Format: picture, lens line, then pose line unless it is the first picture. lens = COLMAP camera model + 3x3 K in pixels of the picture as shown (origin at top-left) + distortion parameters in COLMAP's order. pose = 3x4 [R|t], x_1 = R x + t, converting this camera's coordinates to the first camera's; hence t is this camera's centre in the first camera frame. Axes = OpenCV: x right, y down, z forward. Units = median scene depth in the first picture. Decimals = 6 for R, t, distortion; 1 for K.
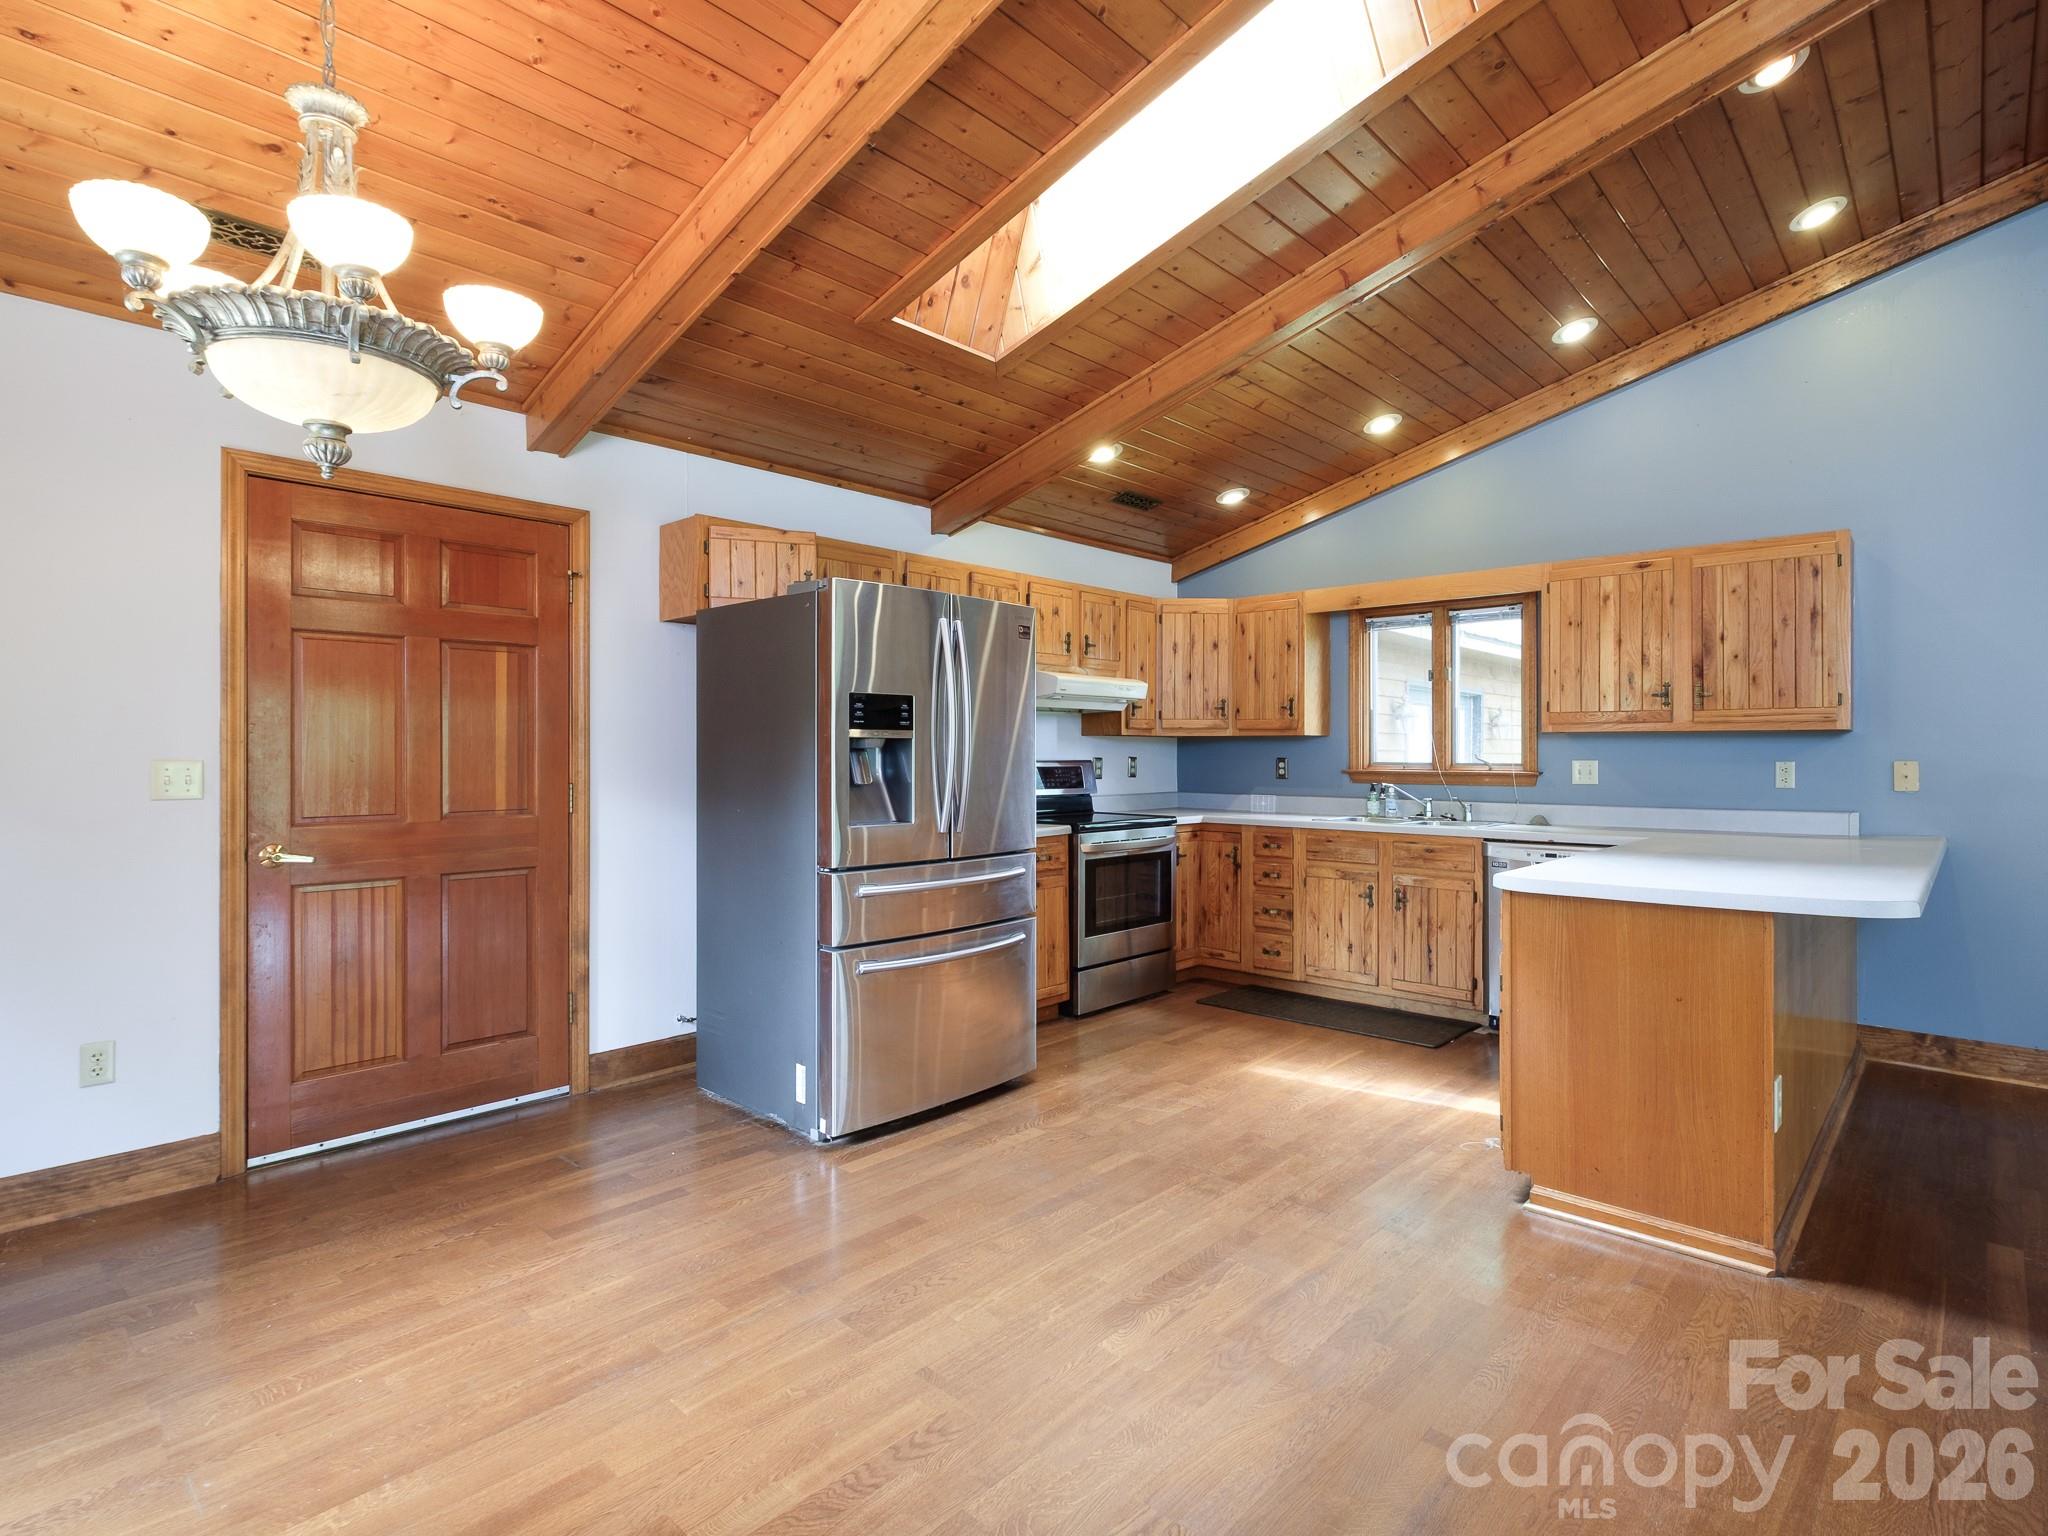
lens RADIAL K [[1005.4, 0, 1049.5], [0, 1005.4, 760.1], [0, 0, 1]] dist [-0.004466, -0.000251]
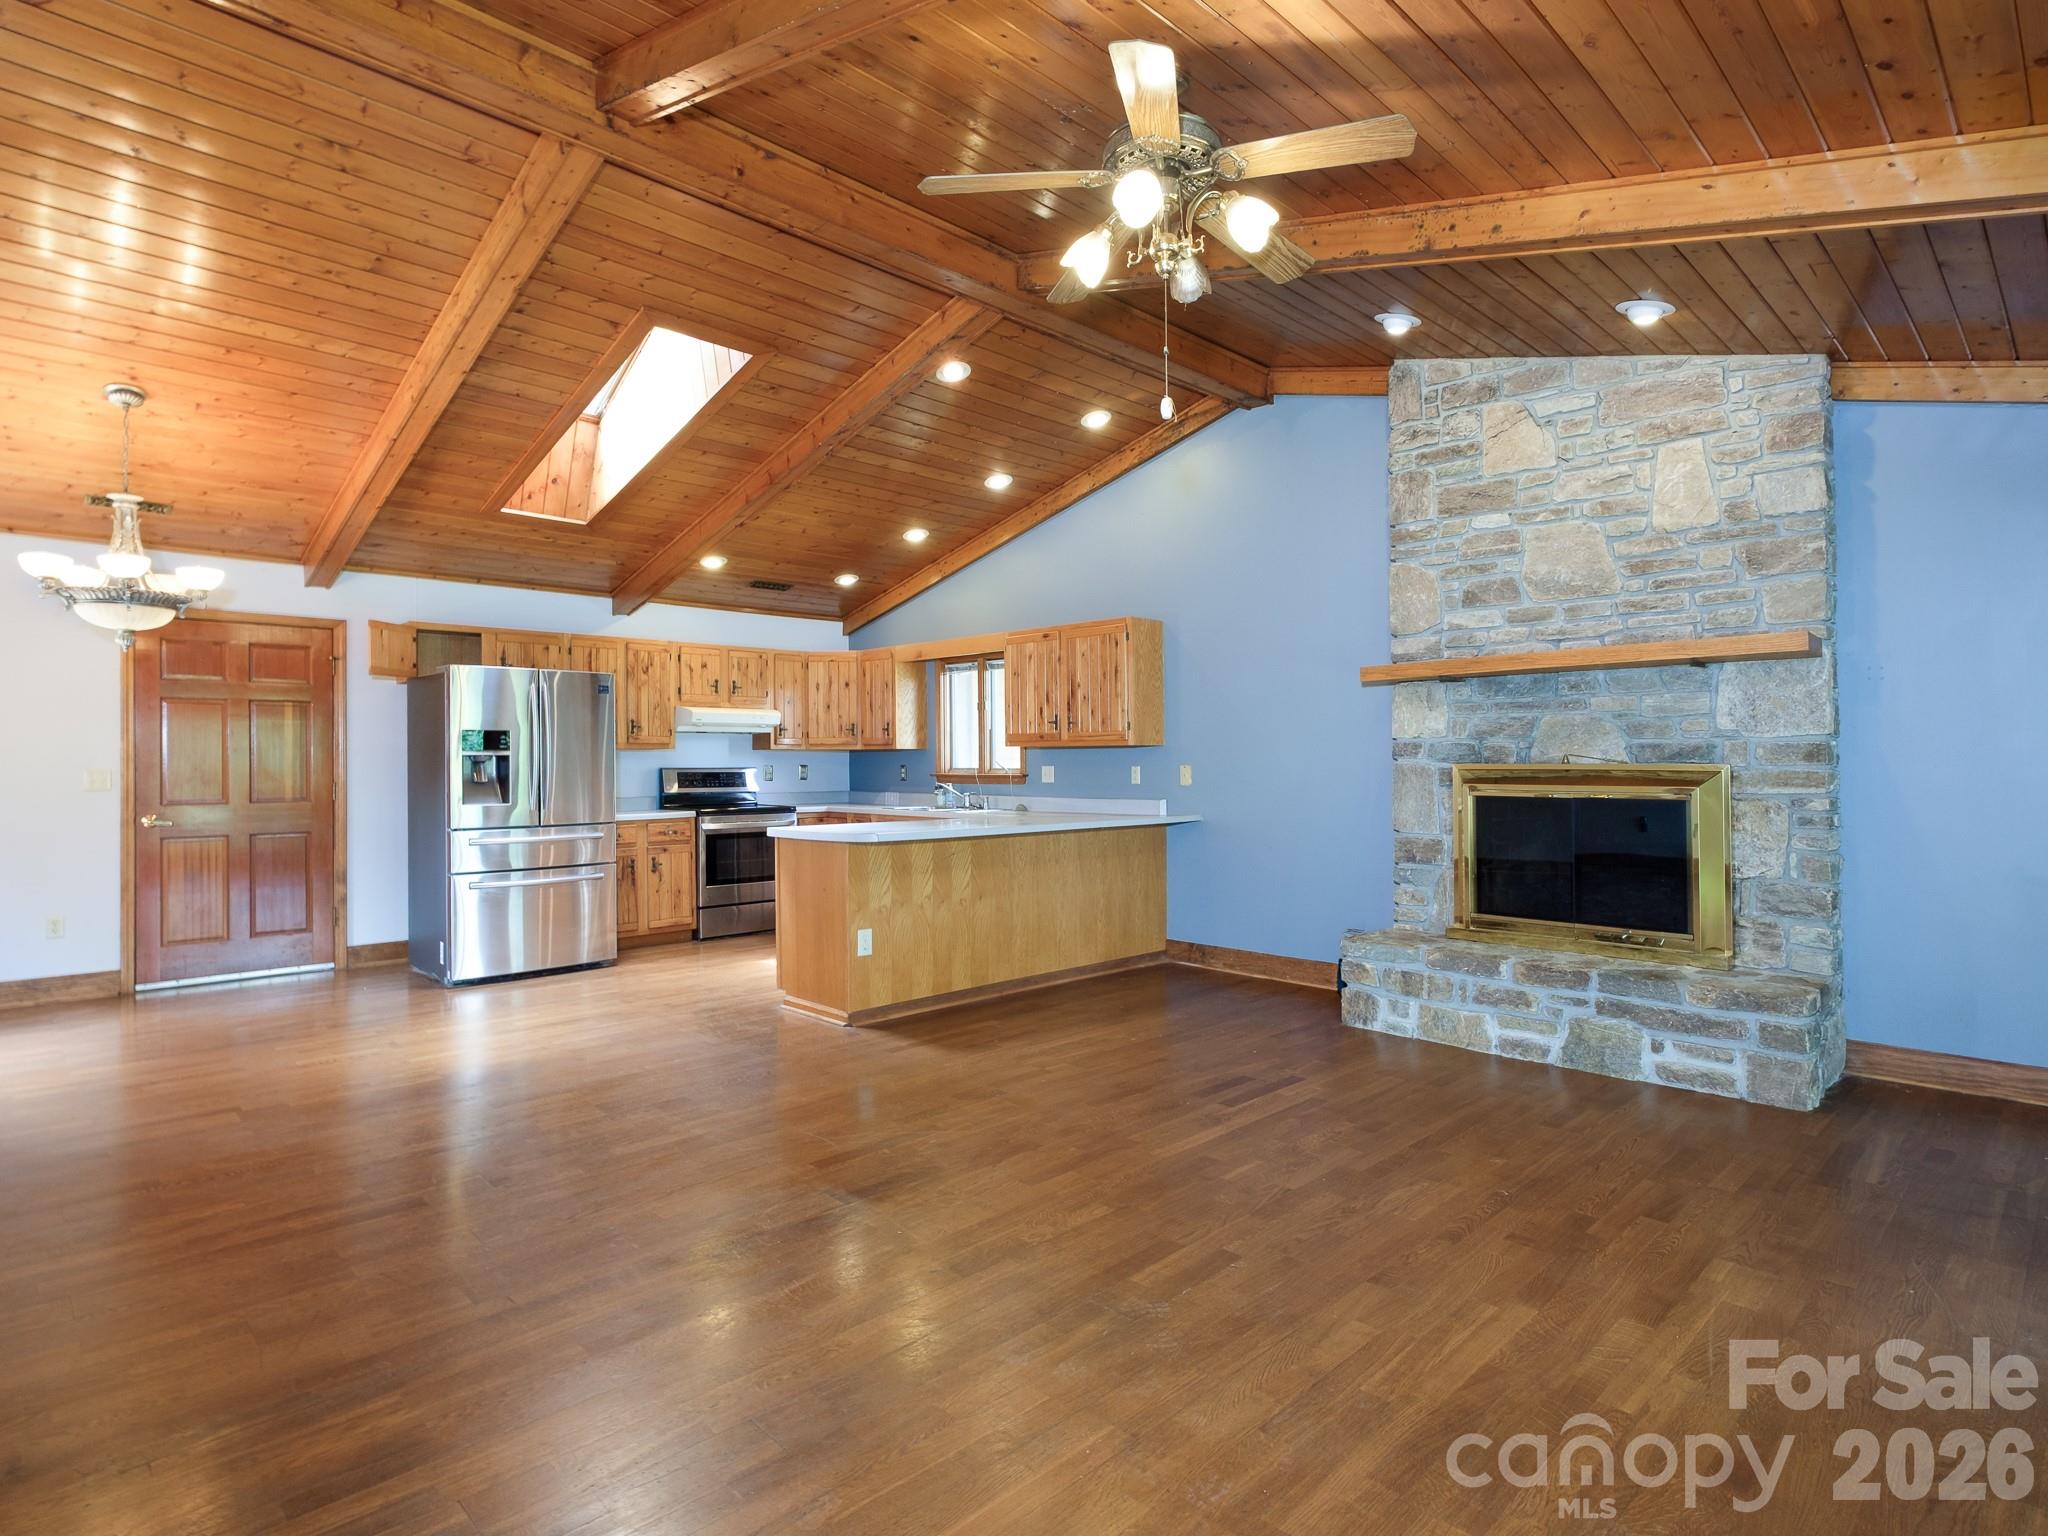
lens RADIAL K [[1051.4, 0, 1024.0], [0, 1051.4, 768.0], [0, 0, 1]] dist [-0.001076, -0.001078]
pose [[0.998284, -0.004763, -0.058364, 0.697219], [0.004760, 0.999989, -0.000195, 0.003979], [0.058364, -0.000083, 0.998295, -0.614581]]
